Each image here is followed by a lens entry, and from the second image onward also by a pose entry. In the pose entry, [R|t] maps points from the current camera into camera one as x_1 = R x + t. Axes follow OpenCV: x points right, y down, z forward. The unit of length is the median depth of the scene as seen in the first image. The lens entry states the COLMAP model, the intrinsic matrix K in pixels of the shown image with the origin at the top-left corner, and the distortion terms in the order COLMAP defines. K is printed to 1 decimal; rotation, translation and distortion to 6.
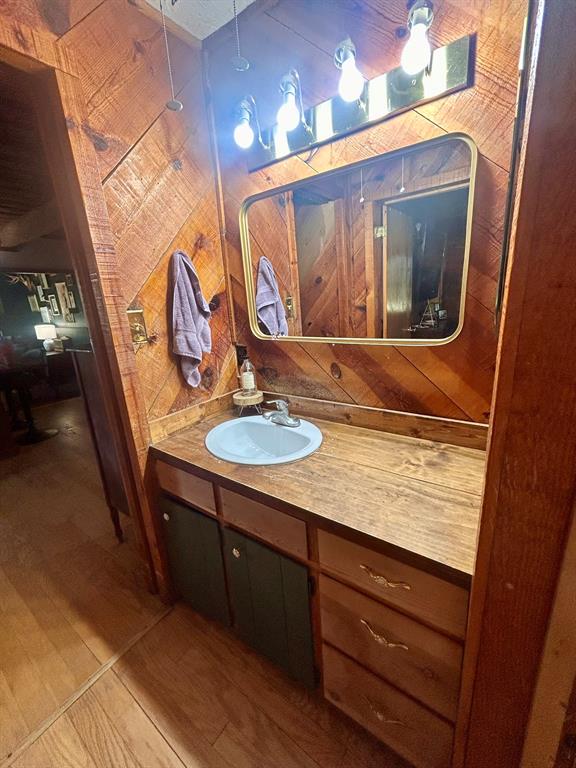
lens RADIAL K [[311.3, 0, 288.3], [0, 311.3, 380.9], [0, 0, 1]] dist [-0.000244, 0.000129]
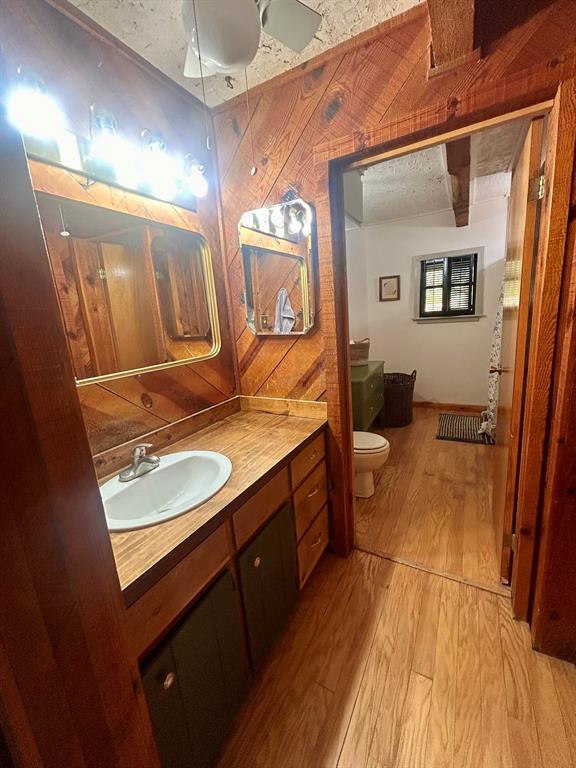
lens RADIAL K [[311.3, 0, 288.3], [0, 311.3, 380.9], [0, 0, 1]] dist [-0.000244, 0.000129]
pose [[-0.098845, -0.137410, 0.985570, -0.960148], [0.331860, 0.929169, 0.162829, -0.113304], [-0.938136, 0.343166, -0.046243, 0.651462]]
